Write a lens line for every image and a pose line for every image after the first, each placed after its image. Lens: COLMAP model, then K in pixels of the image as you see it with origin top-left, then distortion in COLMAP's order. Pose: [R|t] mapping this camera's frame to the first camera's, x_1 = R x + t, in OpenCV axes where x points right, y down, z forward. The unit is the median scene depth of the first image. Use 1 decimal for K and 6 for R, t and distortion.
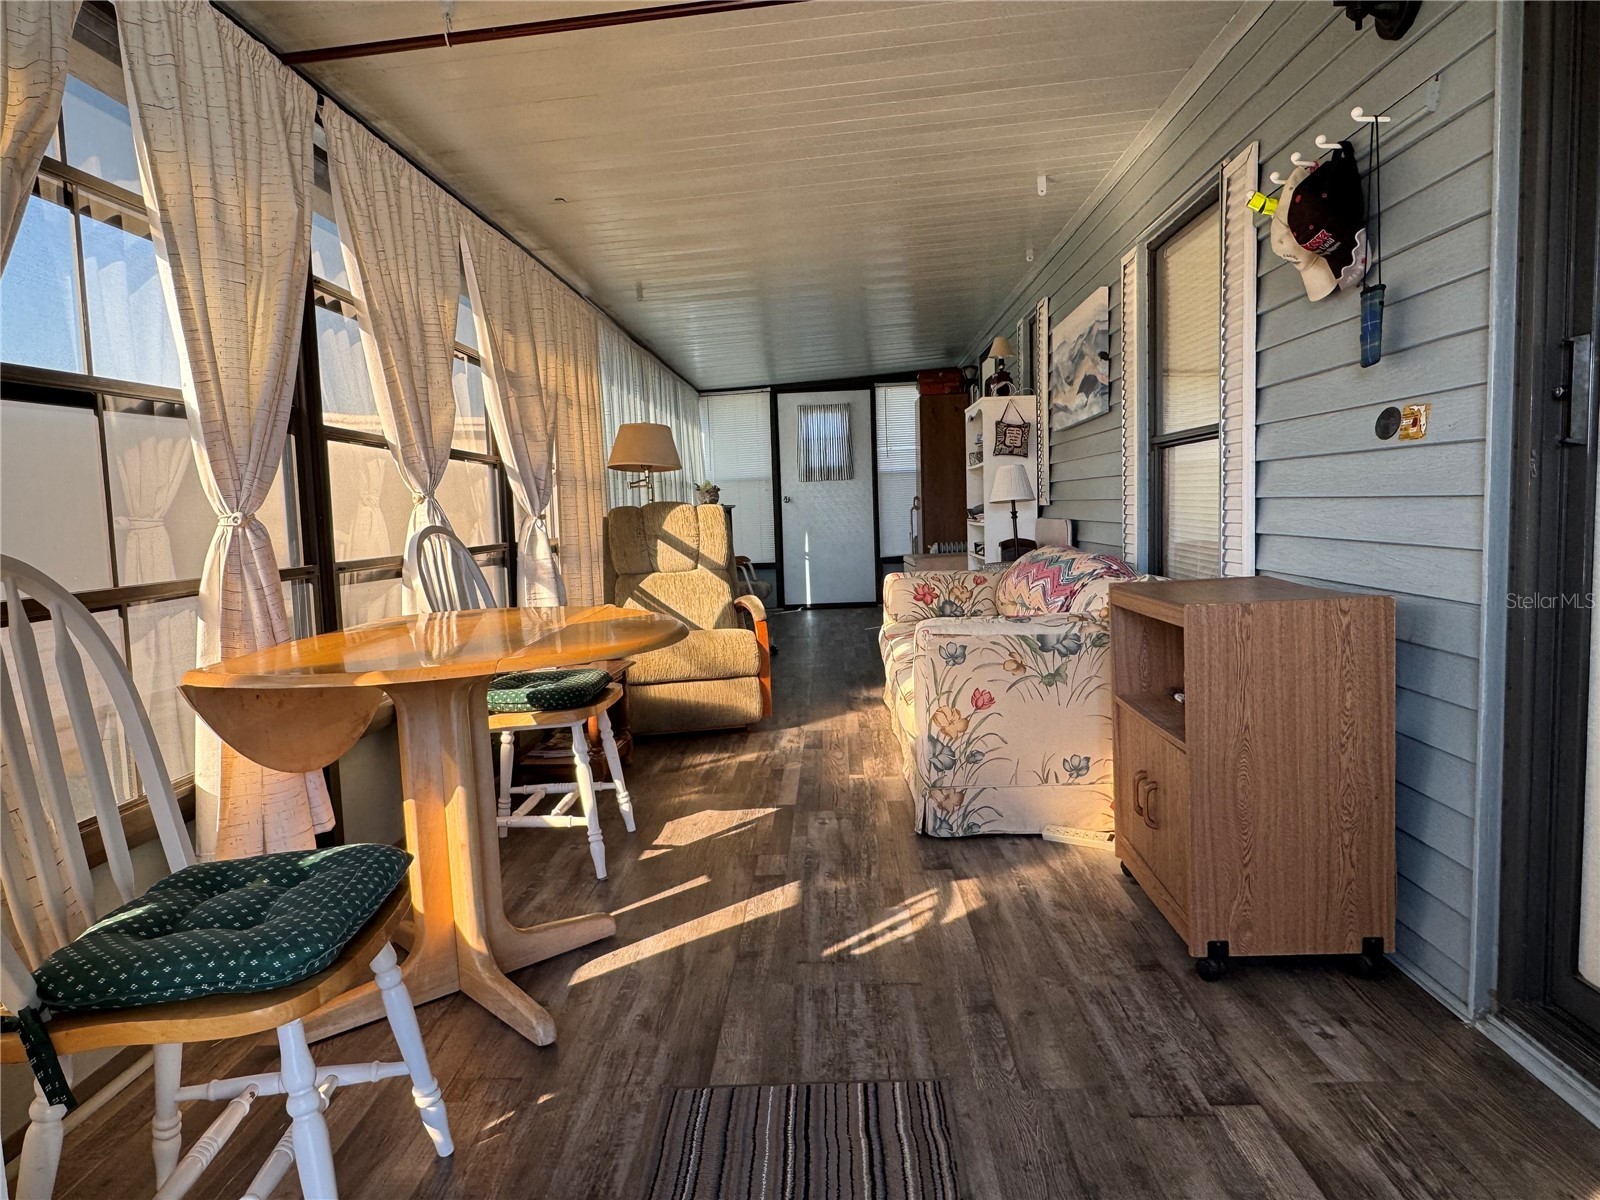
lens RADIAL K [[1064.6, 0, 800.0], [0, 1064.6, 600.0], [0, 0, 1]] dist [0.000458, -0.000017]
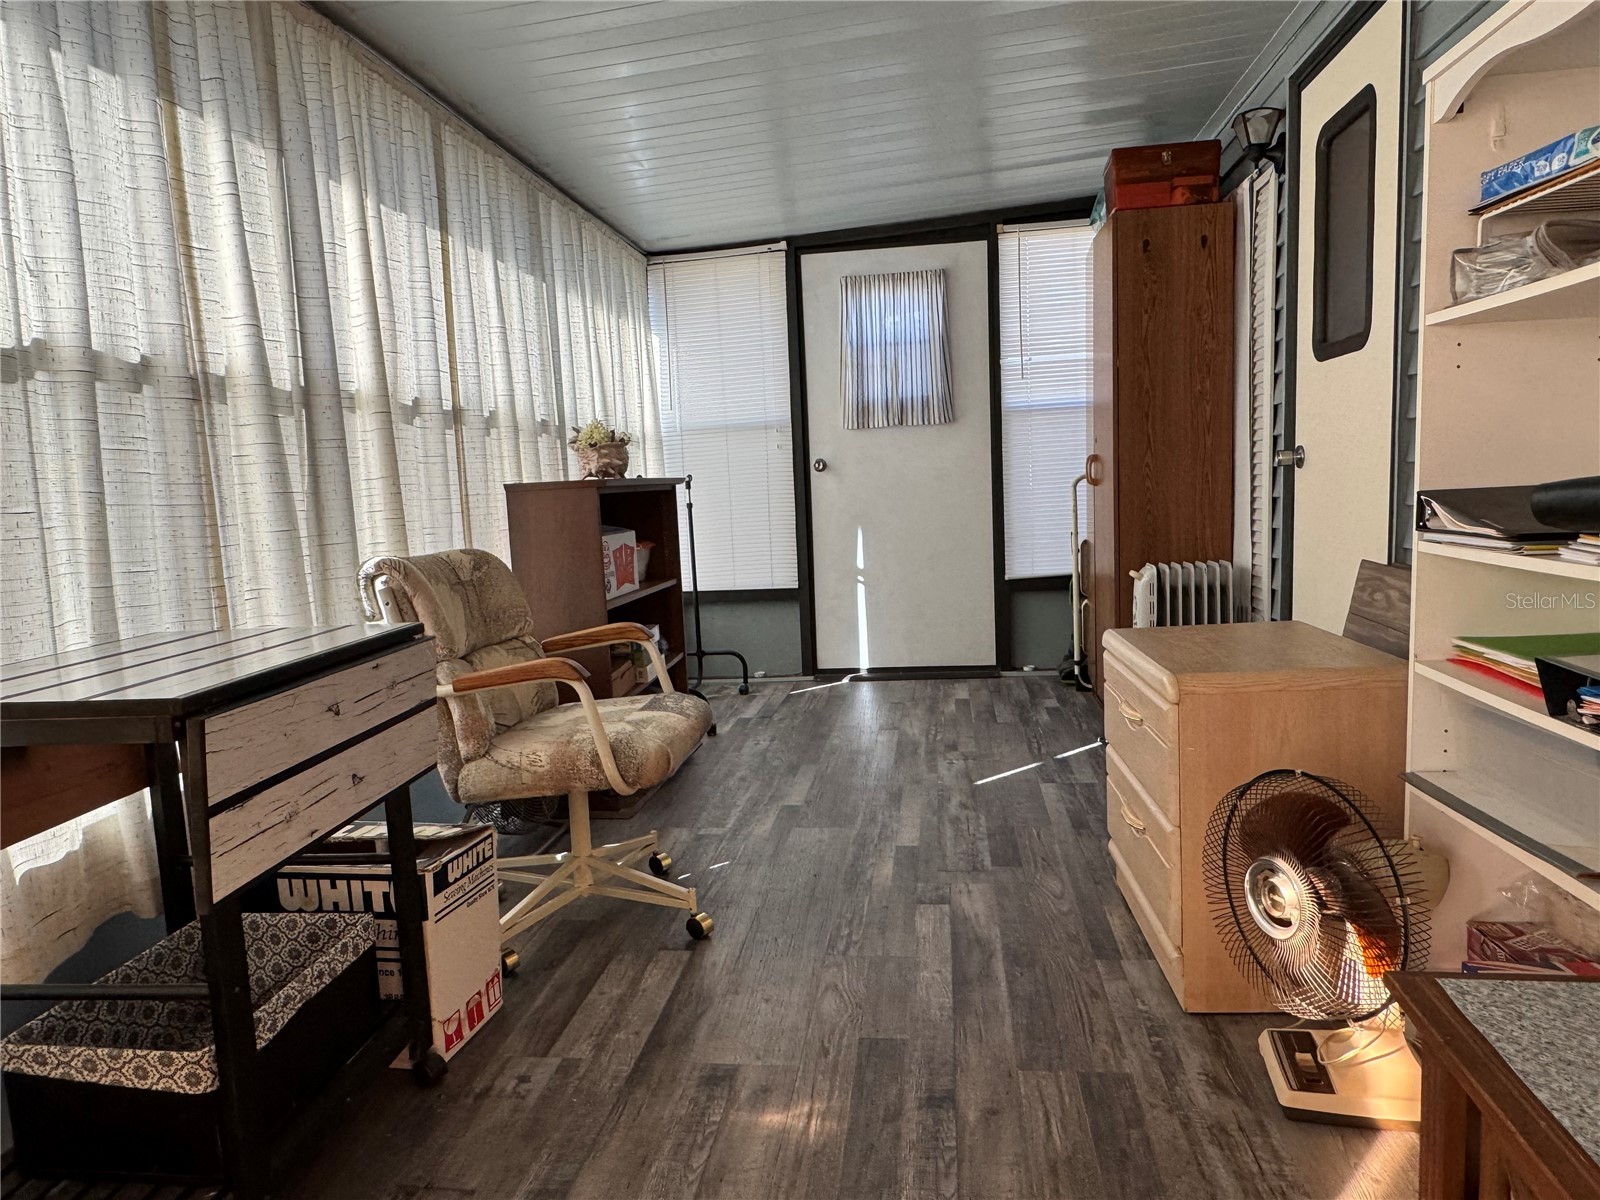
lens RADIAL K [[1064.6, 0, 800.0], [0, 1064.6, 600.0], [0, 0, 1]] dist [0.000458, -0.000017]
pose [[0.999639, -0.006490, -0.026059, -0.009356], [0.005922, 0.999745, -0.021812, -0.019204], [0.026194, 0.021649, 0.999422, 0.497795]]
